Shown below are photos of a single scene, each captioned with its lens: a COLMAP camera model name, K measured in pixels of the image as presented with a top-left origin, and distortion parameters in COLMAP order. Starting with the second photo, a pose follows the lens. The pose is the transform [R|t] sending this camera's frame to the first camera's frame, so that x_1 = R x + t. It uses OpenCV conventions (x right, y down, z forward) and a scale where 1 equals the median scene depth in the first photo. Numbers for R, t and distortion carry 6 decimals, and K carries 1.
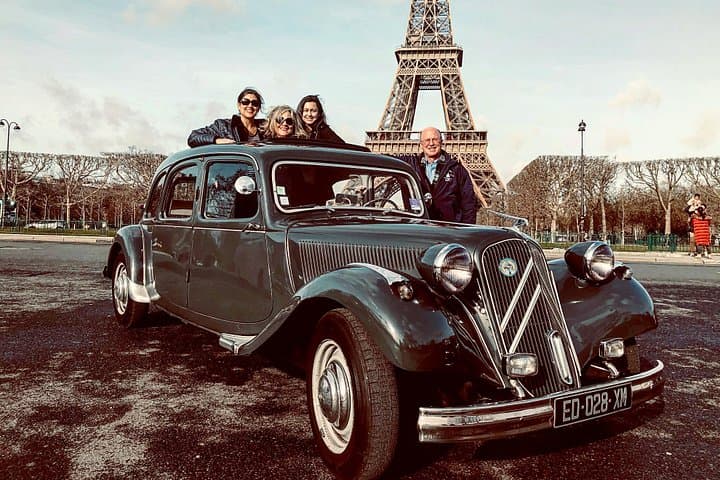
lens RADIAL K [[698.4, 0, 360.0], [0, 698.4, 240.0], [0, 0, 1]] dist [0.099042, -0.000269]
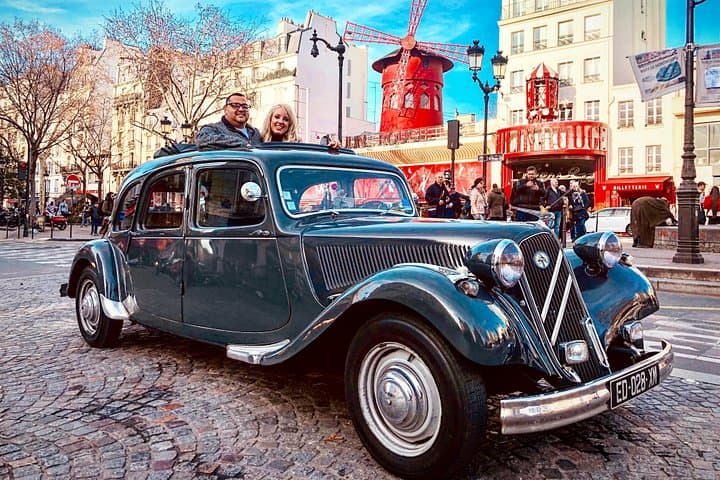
lens RADIAL K [[698.4, 0, 360.0], [0, 698.4, 240.0], [0, 0, 1]] dist [0.099042, -0.000269]
pose [[0.984529, -0.048426, 0.168398, -0.231278], [0.049159, 0.998791, -0.000185, -0.003678], [-0.168185, 0.008460, 0.985719, 0.016950]]
